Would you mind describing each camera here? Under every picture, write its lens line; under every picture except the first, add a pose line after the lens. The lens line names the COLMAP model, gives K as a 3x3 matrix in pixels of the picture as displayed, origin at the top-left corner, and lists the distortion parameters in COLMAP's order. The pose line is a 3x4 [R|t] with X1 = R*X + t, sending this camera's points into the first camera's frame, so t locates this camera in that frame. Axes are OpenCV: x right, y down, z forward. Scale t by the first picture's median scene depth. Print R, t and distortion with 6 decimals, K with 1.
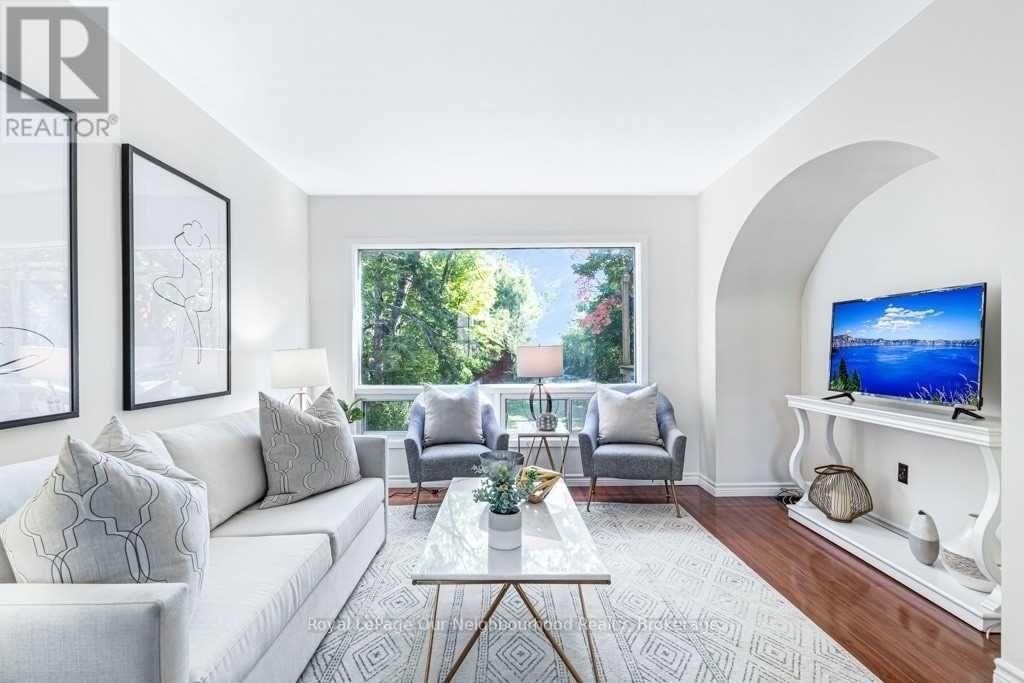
lens RADIAL K [[476.6, 0, 512.1], [0, 476.6, 349.7], [0, 0, 1]] dist [0.011988, 0.001152]
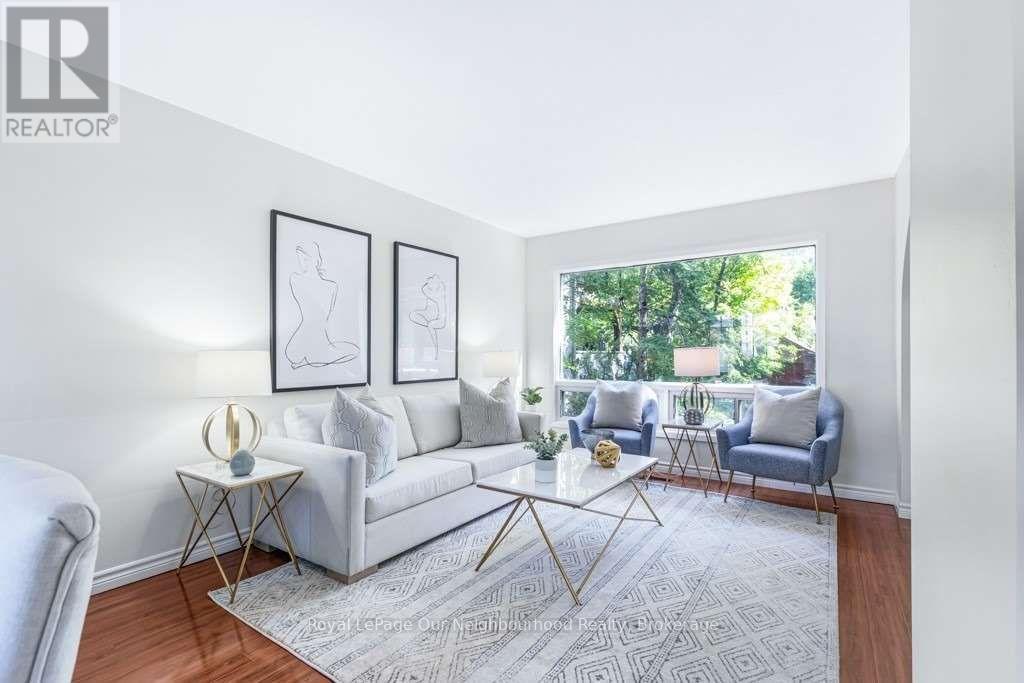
lens RADIAL K [[476.6, 0, 520.5], [0, 476.6, 343.3], [0, 0, 1]] dist [0.011988, 0.001152]
pose [[0.824119, -0.008655, -0.566351, 0.380374], [0.000491, 0.999894, -0.014566, -0.003019], [0.566417, 0.011726, 0.824035, -0.145167]]
